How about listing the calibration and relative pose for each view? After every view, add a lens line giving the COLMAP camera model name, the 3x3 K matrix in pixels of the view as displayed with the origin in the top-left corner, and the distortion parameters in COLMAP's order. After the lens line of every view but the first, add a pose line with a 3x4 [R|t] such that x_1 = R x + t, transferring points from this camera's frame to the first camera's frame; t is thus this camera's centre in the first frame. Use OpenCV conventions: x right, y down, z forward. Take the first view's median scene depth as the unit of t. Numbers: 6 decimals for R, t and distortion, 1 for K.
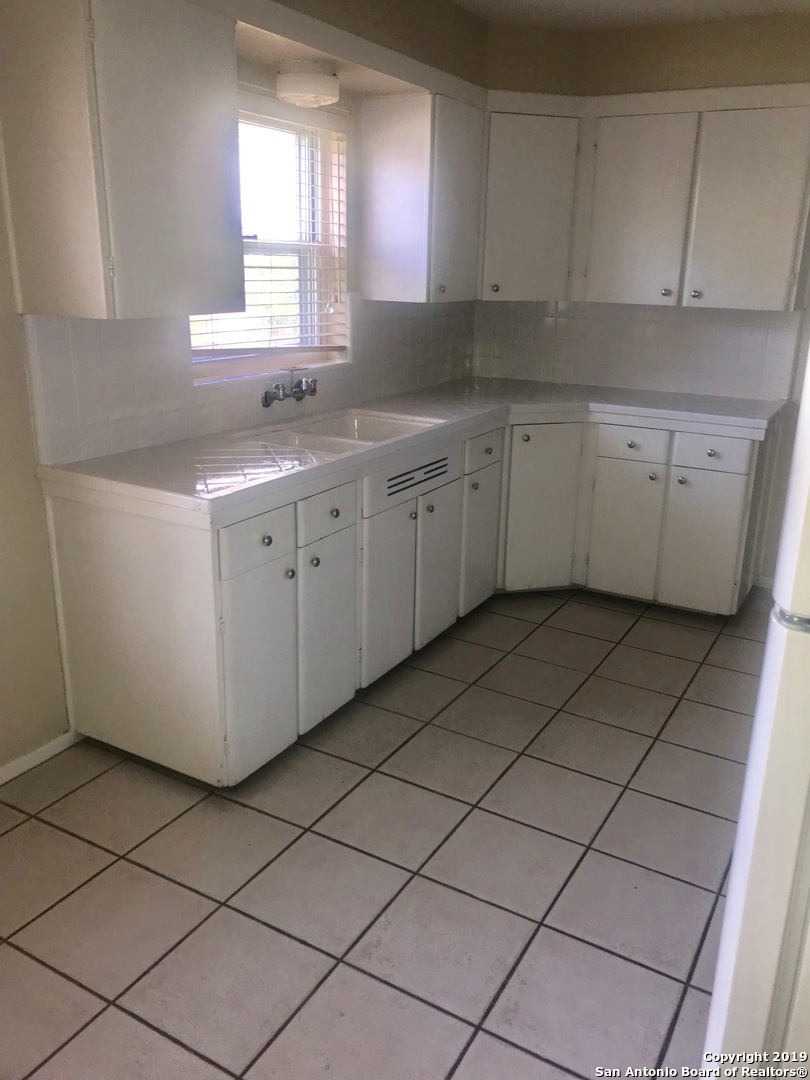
lens RADIAL K [[880.4, 0, 405.2], [0, 880.4, 523.8], [0, 0, 1]] dist [0.043017, 0.001477]
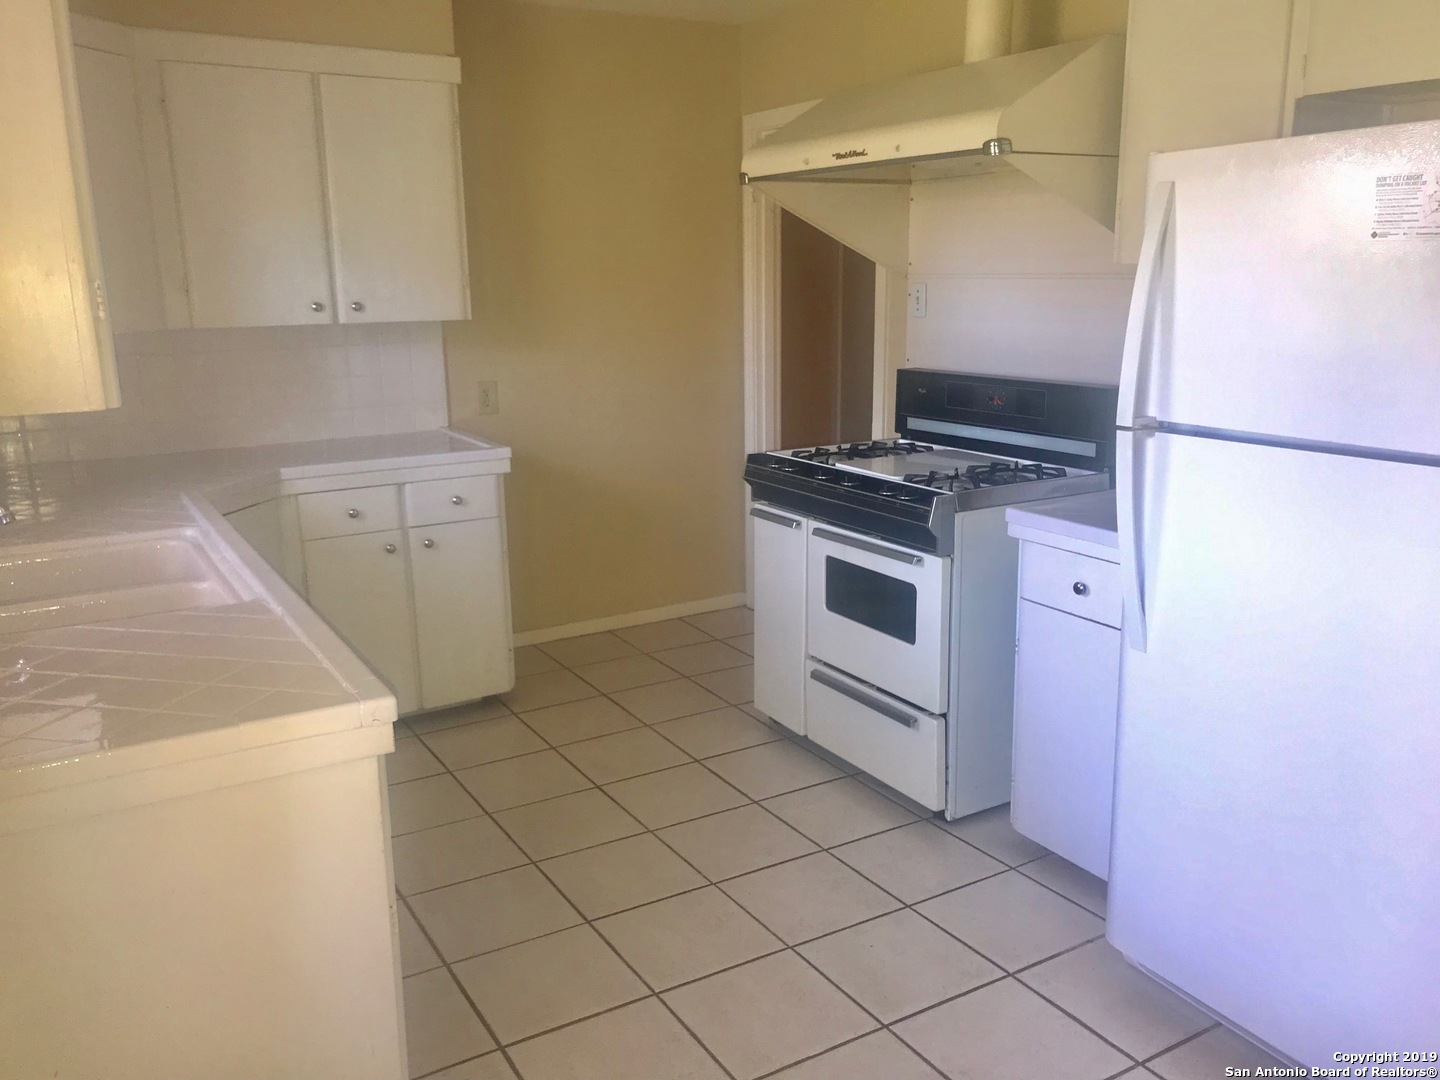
lens RADIAL K [[1182.9, 0, 720.0], [0, 1182.9, 540.0], [0, 0, 1]] dist [-0.000957, -0.000902]
pose [[0.486127, -0.222139, 0.845183, -0.422275], [0.276657, 0.956528, 0.092278, -0.075566], [-0.828940, 0.188967, 0.526451, 0.248054]]
